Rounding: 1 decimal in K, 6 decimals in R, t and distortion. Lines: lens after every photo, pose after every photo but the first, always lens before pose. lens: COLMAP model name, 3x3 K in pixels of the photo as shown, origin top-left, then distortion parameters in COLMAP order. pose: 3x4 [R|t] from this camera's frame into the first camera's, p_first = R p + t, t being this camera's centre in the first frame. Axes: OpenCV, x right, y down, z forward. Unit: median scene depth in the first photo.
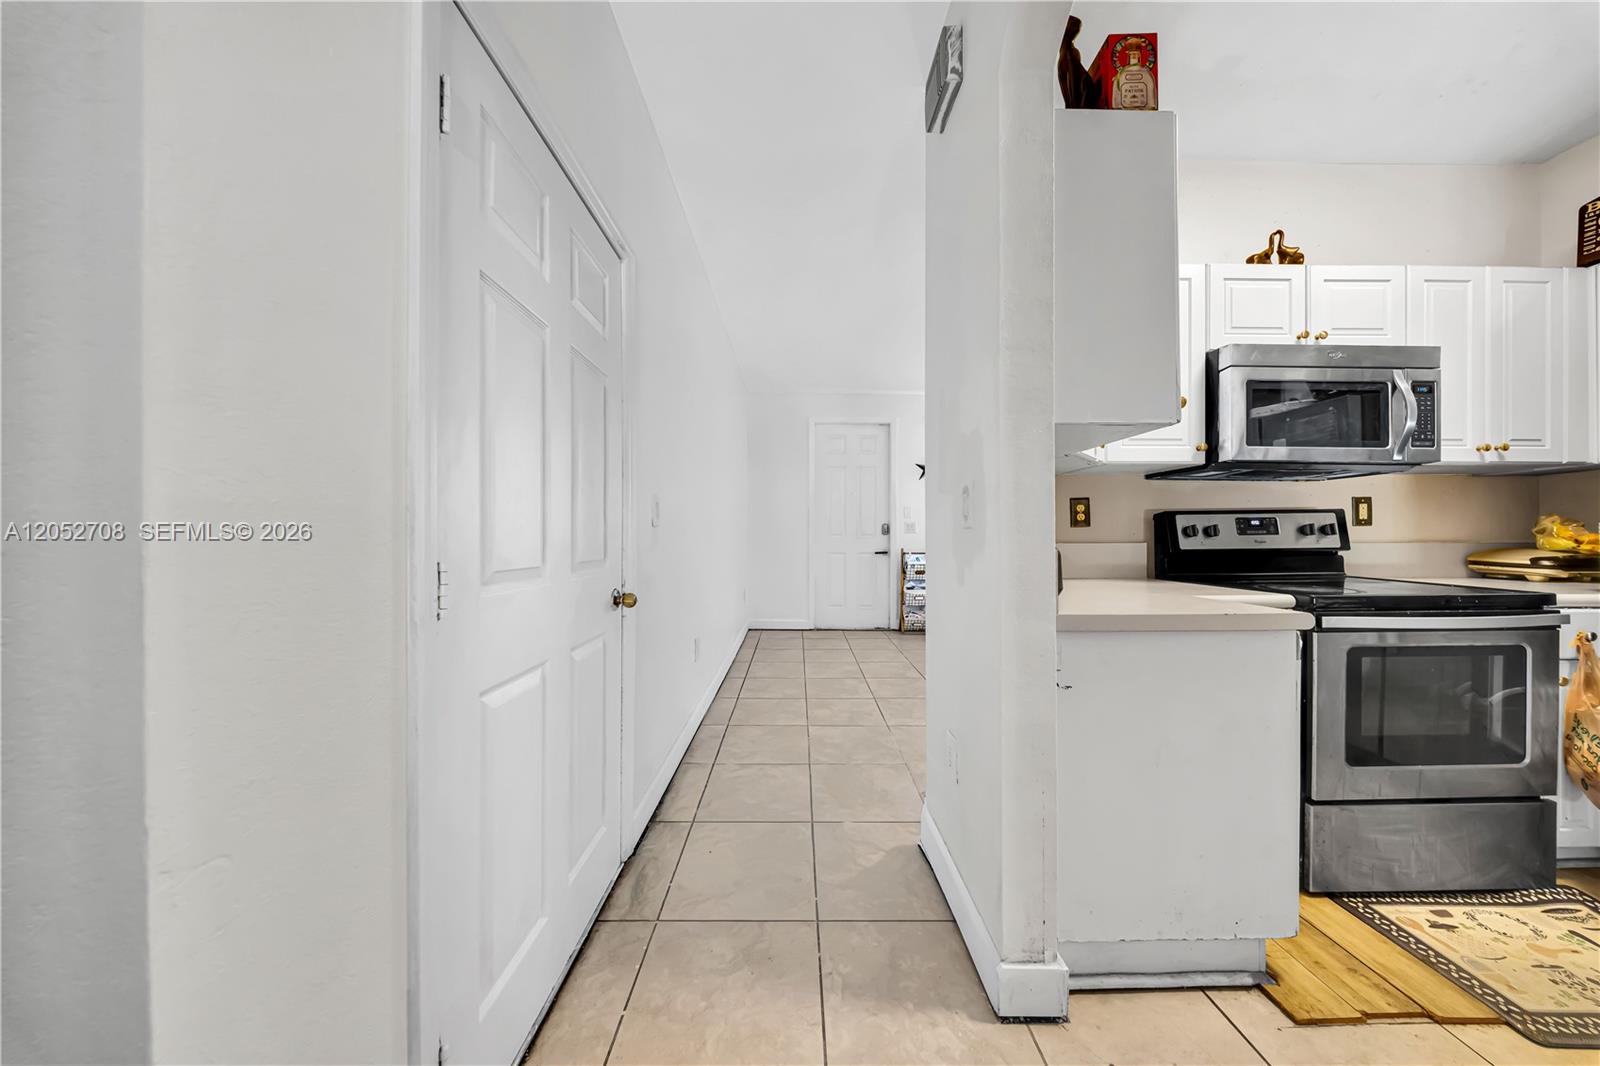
lens RADIAL K [[454.4, 0, 805.0], [0, 454.4, 538.1], [0, 0, 1]] dist [0.000818, 0.000100]
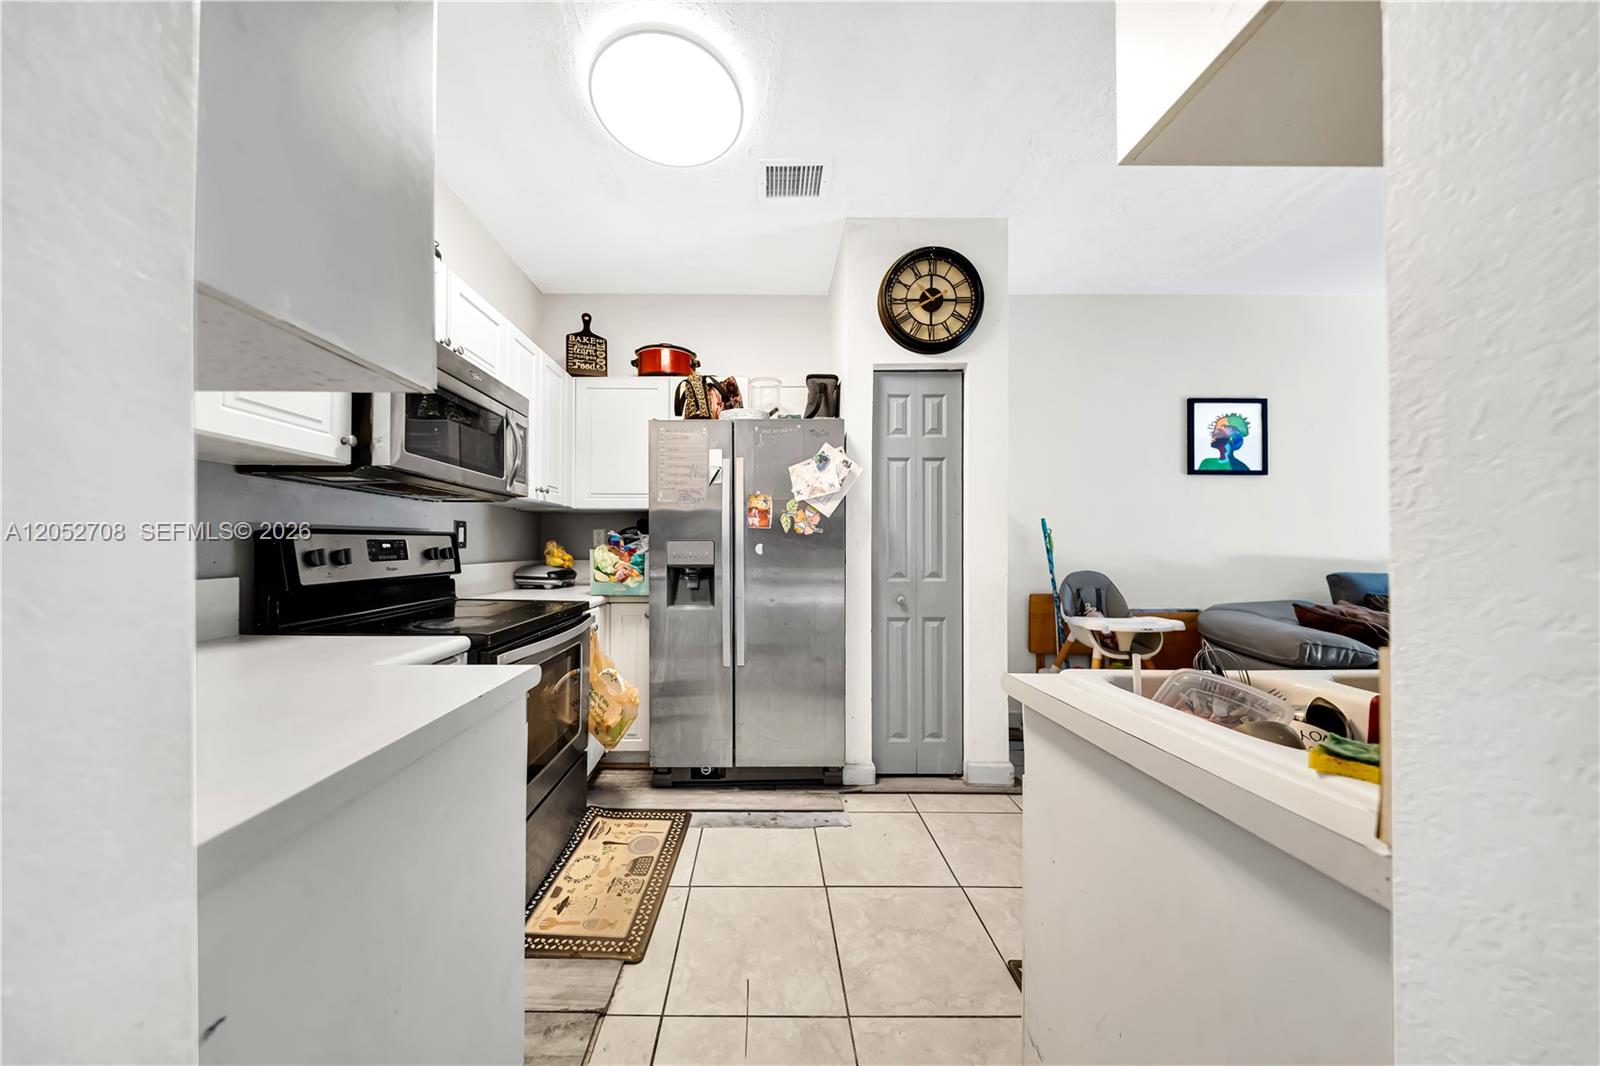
lens RADIAL K [[498.9, 0, 794.2], [0, 498.9, 543.7], [0, 0, 1]] dist [-0.000205, -0.000013]
pose [[0.004290, 0.011066, 0.999930, 0.089731], [0.005908, 0.999921, -0.011091, -0.023381], [-0.999973, 0.005955, 0.004224, 0.259278]]
